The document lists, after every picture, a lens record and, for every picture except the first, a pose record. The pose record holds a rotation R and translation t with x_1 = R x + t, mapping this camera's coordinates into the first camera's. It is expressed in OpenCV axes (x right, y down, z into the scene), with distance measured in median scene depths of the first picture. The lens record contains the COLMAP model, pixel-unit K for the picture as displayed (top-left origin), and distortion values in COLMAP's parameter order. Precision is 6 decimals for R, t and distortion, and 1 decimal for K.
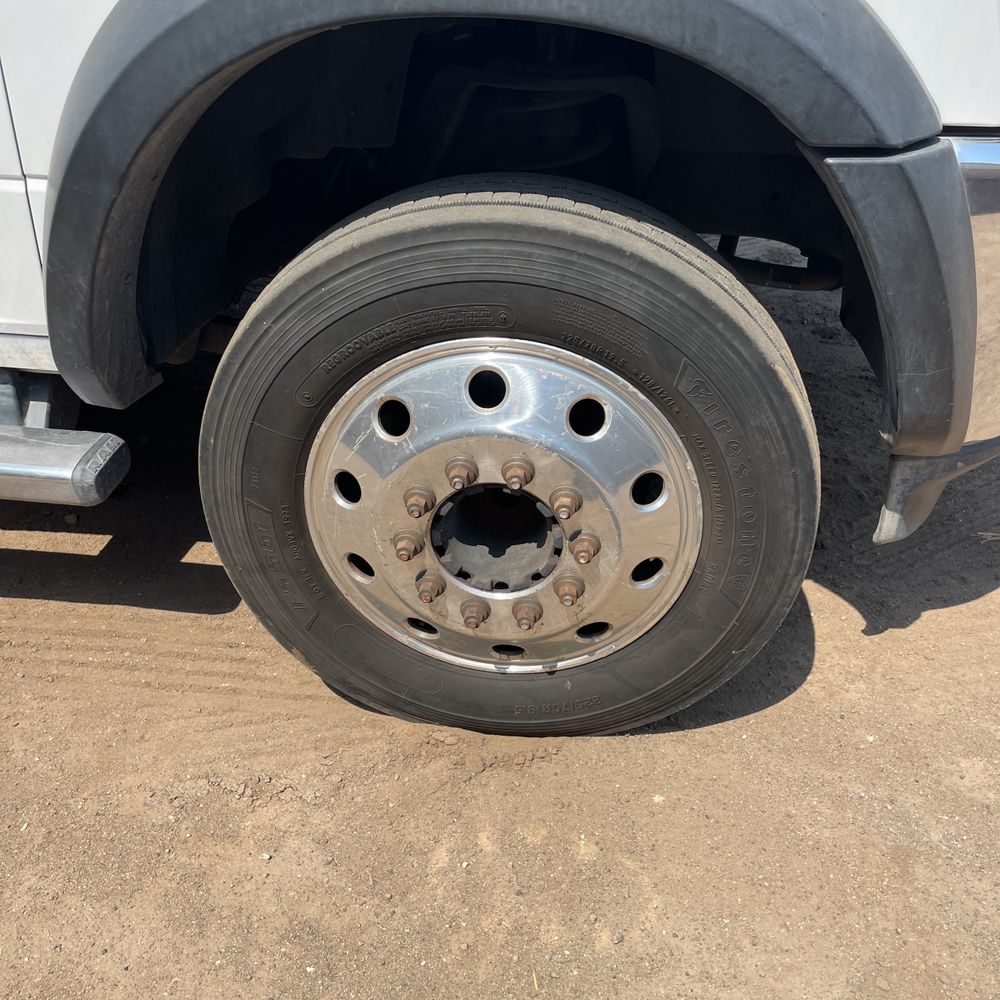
lens RADIAL K [[1004.4, 0, 497.4], [0, 1004.4, 476.4], [0, 0, 1]] dist [0.046670, 0.000000]
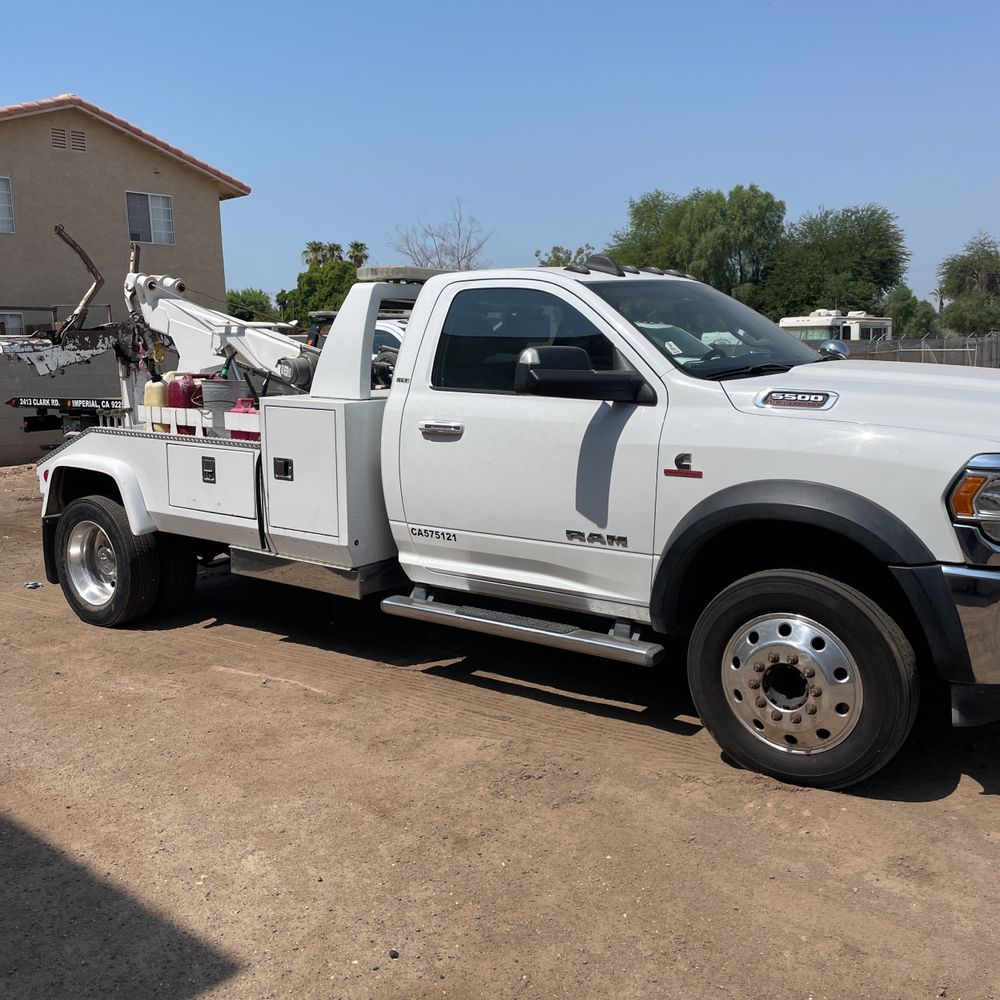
lens RADIAL K [[1004.4, 0, 497.6], [0, 1004.4, 498.1], [0, 0, 1]] dist [0.046670, 0.000000]
pose [[0.869596, 0.052423, -0.490973, 0.648761], [-0.239770, 0.914075, -0.327073, 0.687165], [0.431640, 0.402142, 0.807445, -1.819422]]
